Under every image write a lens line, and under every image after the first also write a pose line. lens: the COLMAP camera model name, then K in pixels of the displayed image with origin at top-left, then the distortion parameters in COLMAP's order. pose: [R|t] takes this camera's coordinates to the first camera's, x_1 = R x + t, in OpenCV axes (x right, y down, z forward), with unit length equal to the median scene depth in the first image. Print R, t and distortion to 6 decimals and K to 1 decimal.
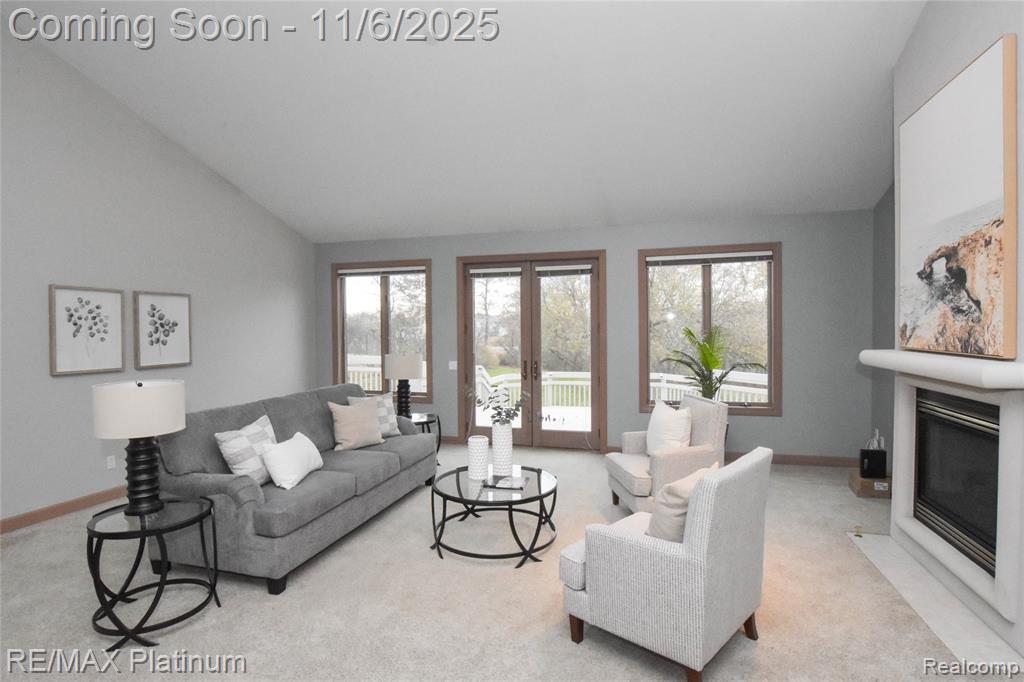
lens RADIAL K [[508.2, 0, 513.1], [0, 508.2, 335.7], [0, 0, 1]] dist [-0.021691, 0.000583]
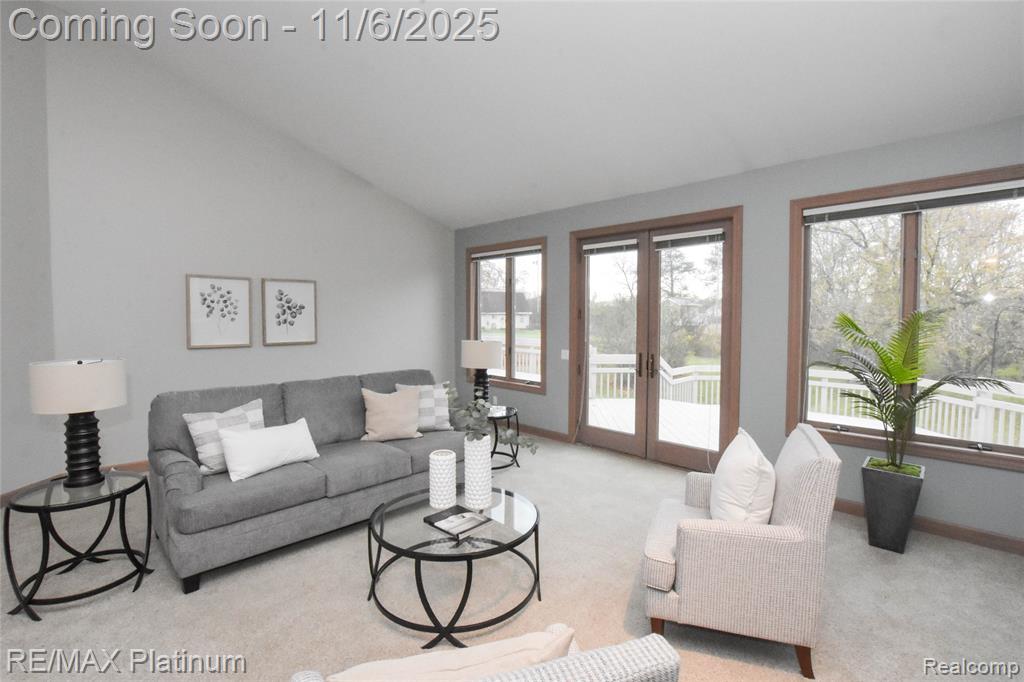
lens RADIAL K [[468.5, 0, 518.6], [0, 468.5, 333.4], [0, 0, 1]] dist [-0.027472, 0.001511]
pose [[0.877088, 0.028364, -0.479492, 0.310097], [-0.015641, 0.999412, 0.030507, -0.003894], [0.480075, -0.019258, 0.877016, 0.367842]]
